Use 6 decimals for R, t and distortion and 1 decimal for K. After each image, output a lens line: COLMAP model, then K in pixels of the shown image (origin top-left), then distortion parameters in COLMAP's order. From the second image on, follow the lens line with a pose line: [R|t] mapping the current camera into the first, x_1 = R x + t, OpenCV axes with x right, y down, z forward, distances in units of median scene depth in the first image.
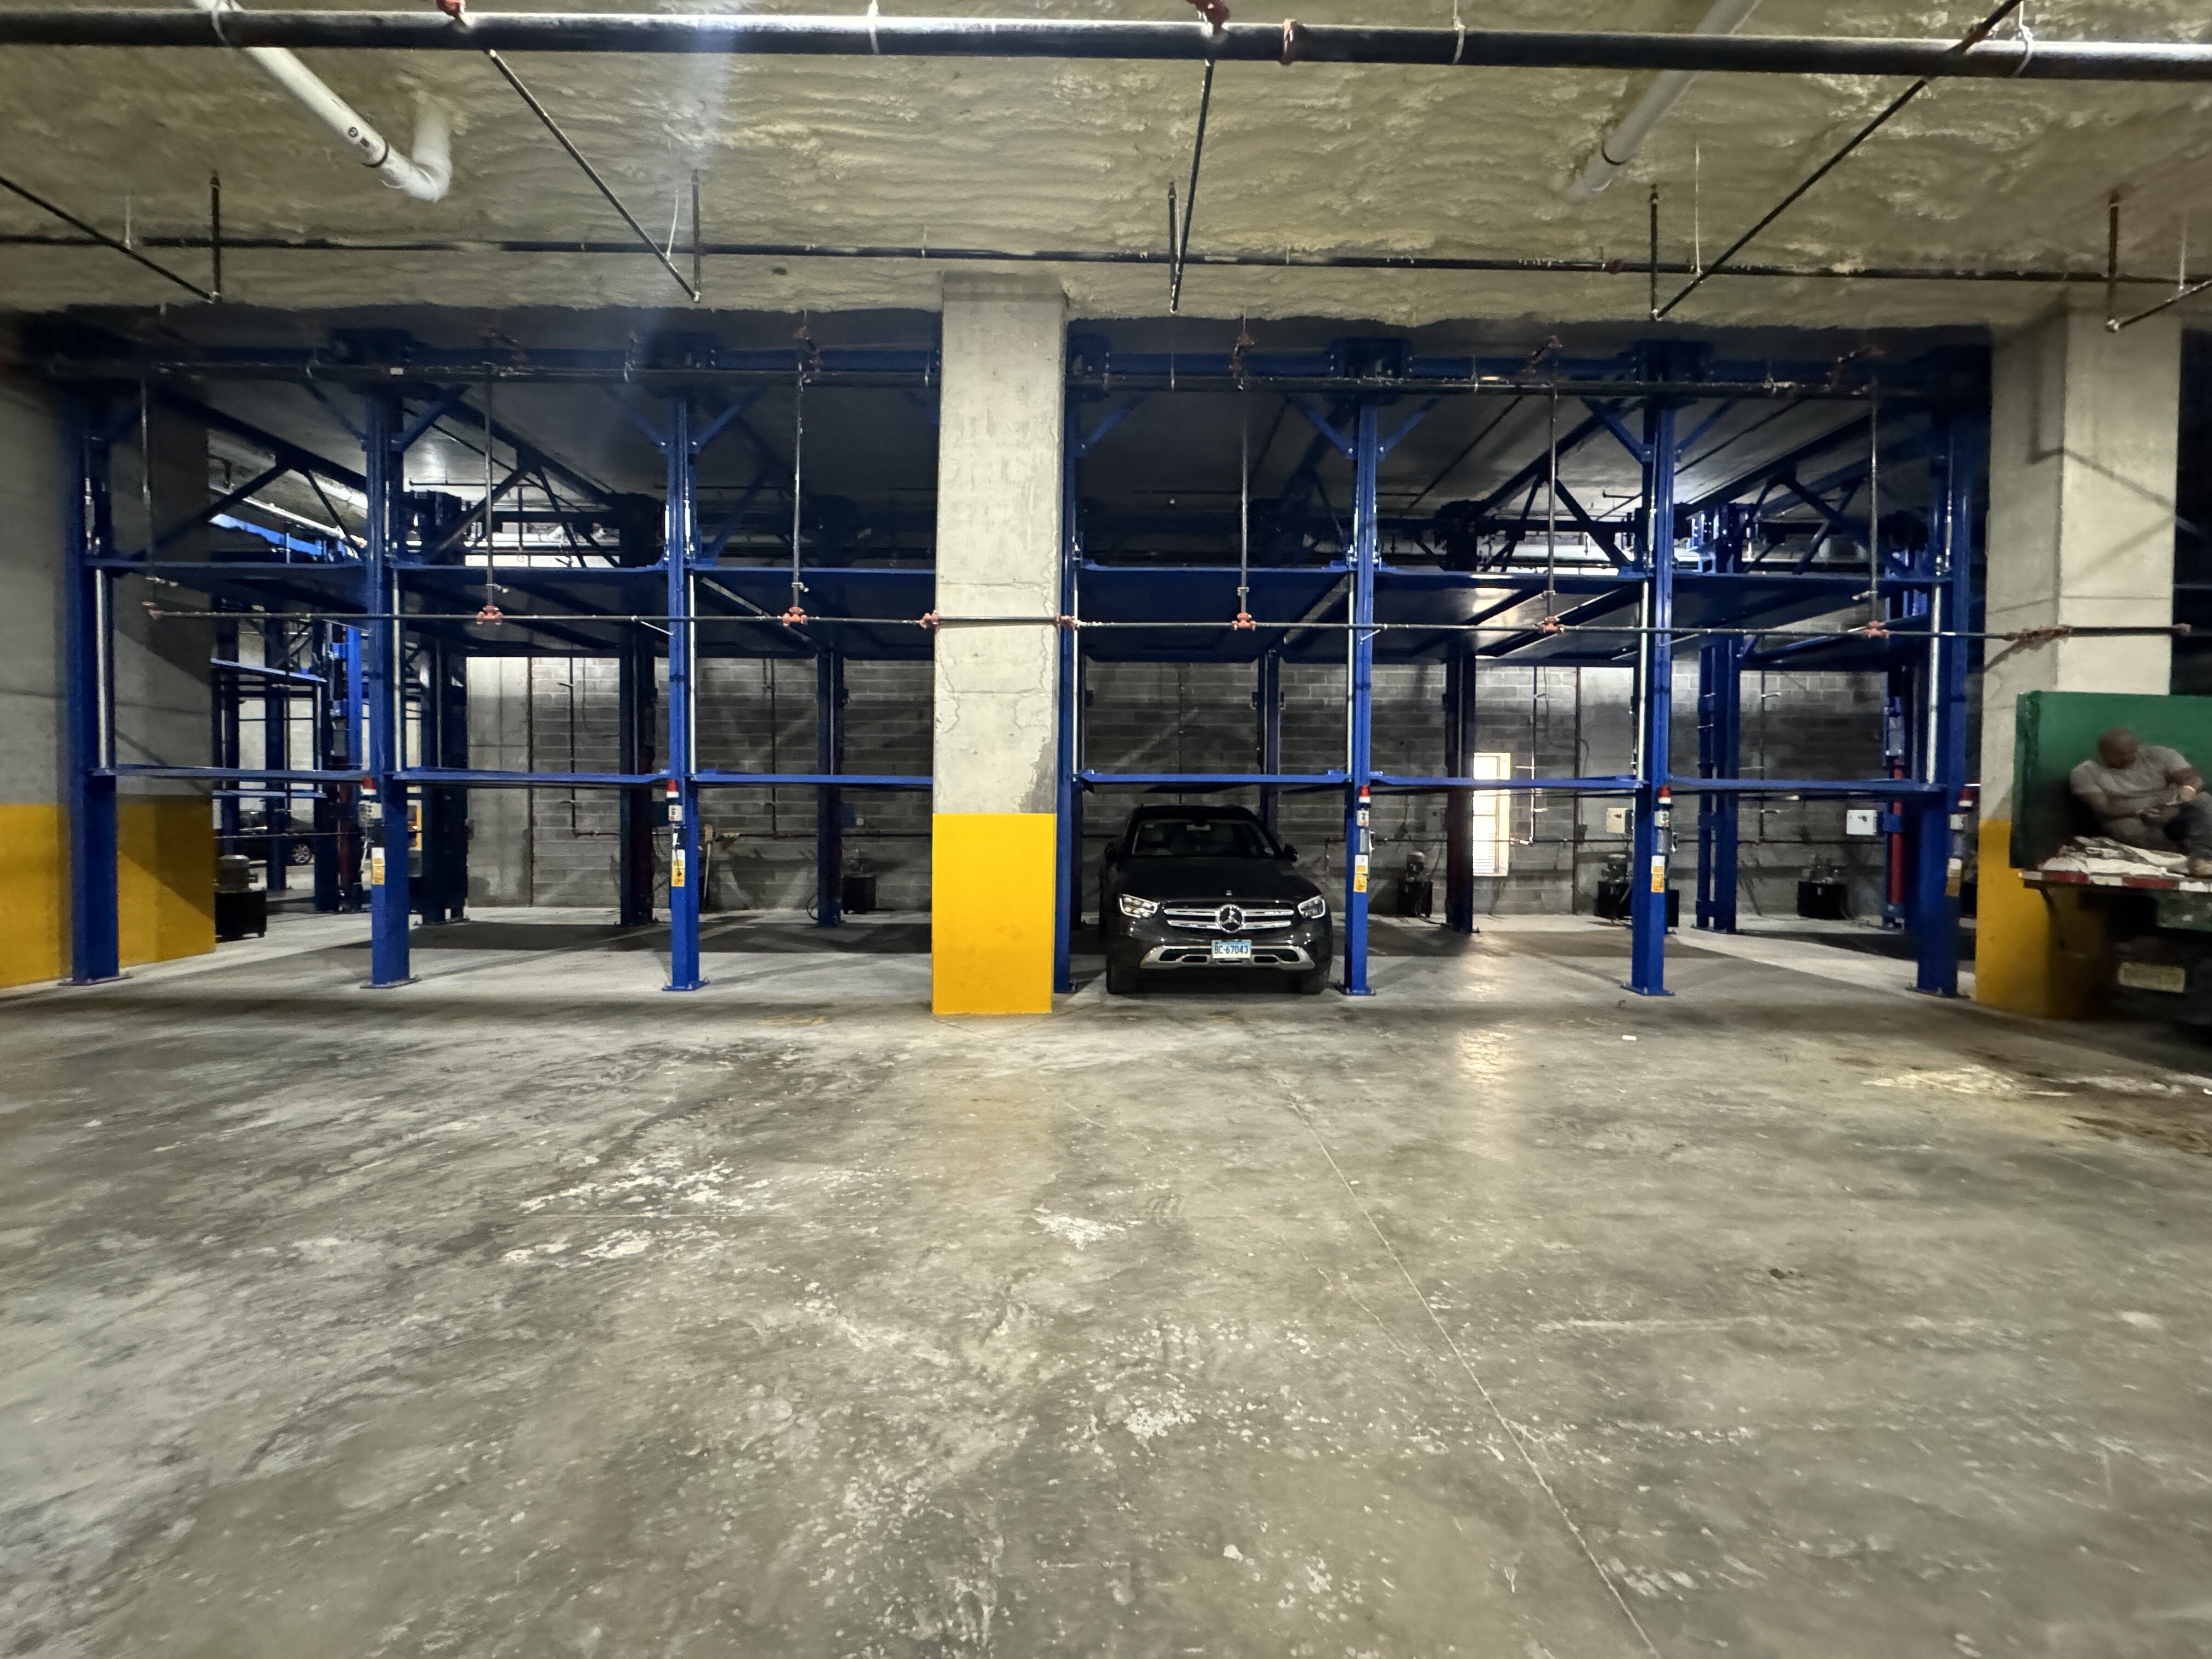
lens RADIAL K [[885.1, 0, 1106.0], [0, 885.1, 829.5], [0, 0, 1]] dist [-0.003273, 0.000888]
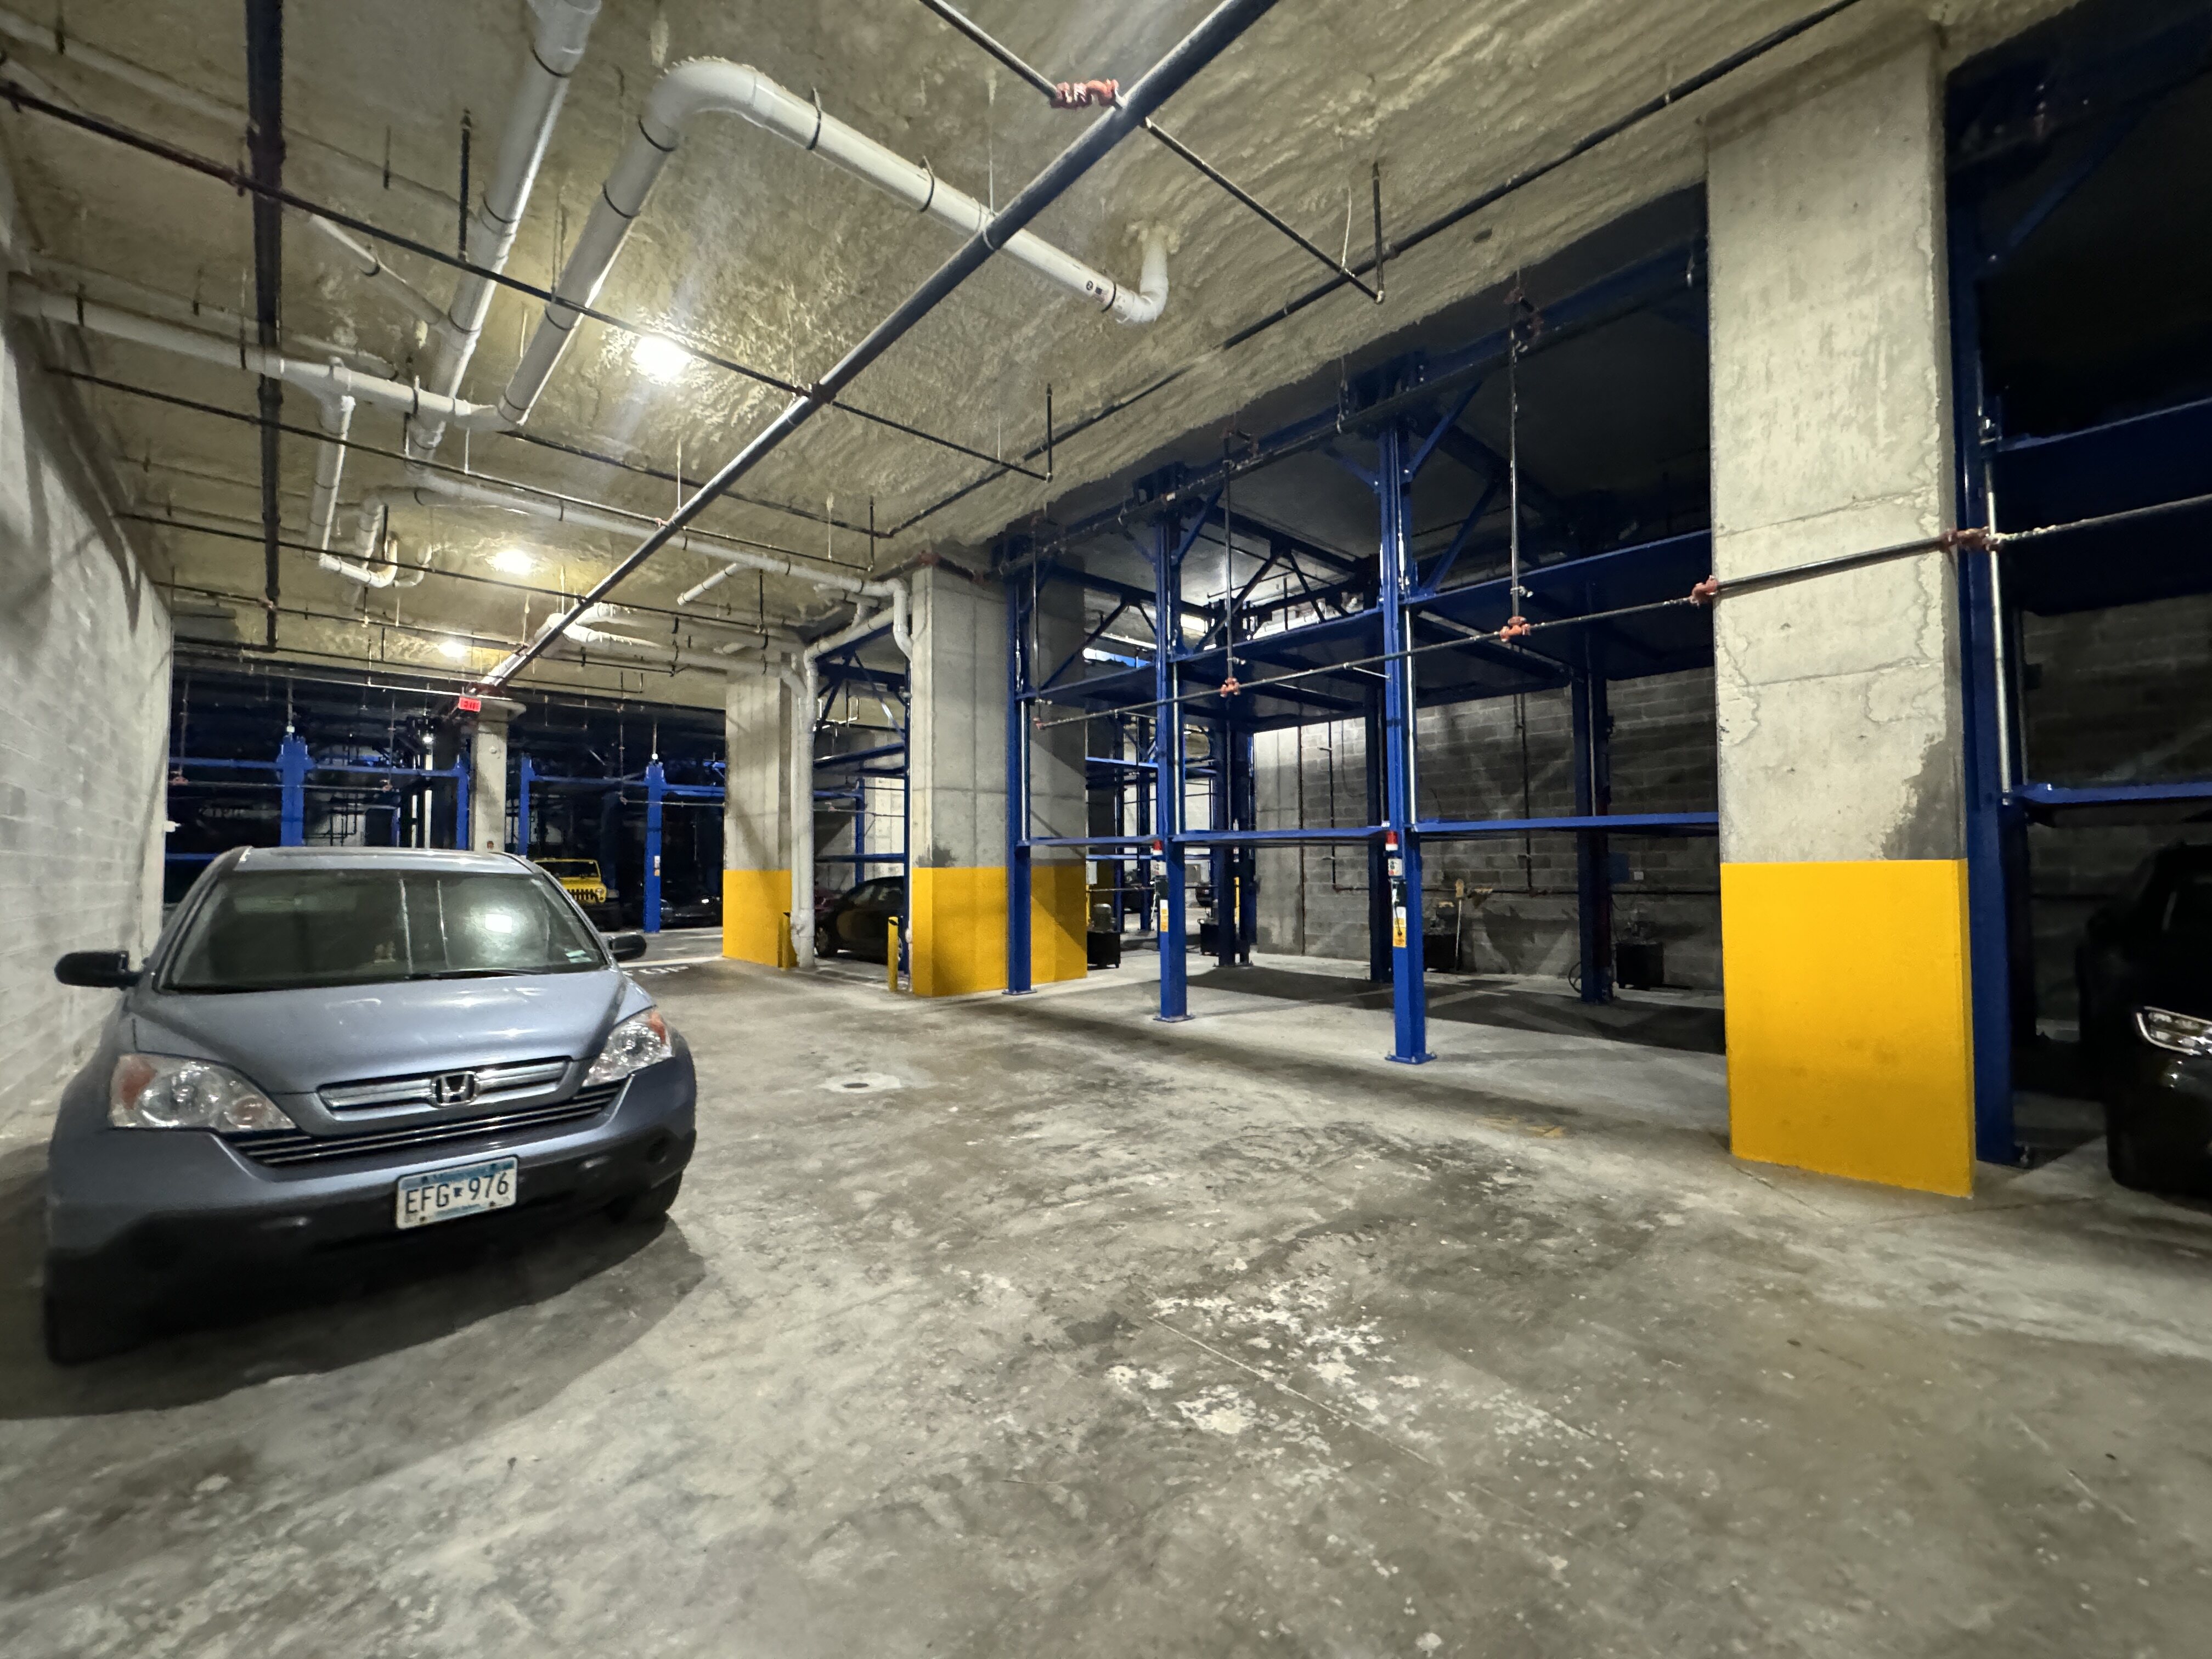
lens RADIAL K [[885.1, 0, 1106.0], [0, 885.1, 829.5], [0, 0, 1]] dist [-0.003273, 0.000888]
pose [[0.671313, -0.044183, -0.739856, -0.003702], [-0.002152, 0.998101, -0.061557, -0.000341], [0.741171, 0.042916, 0.669943, 0.172299]]
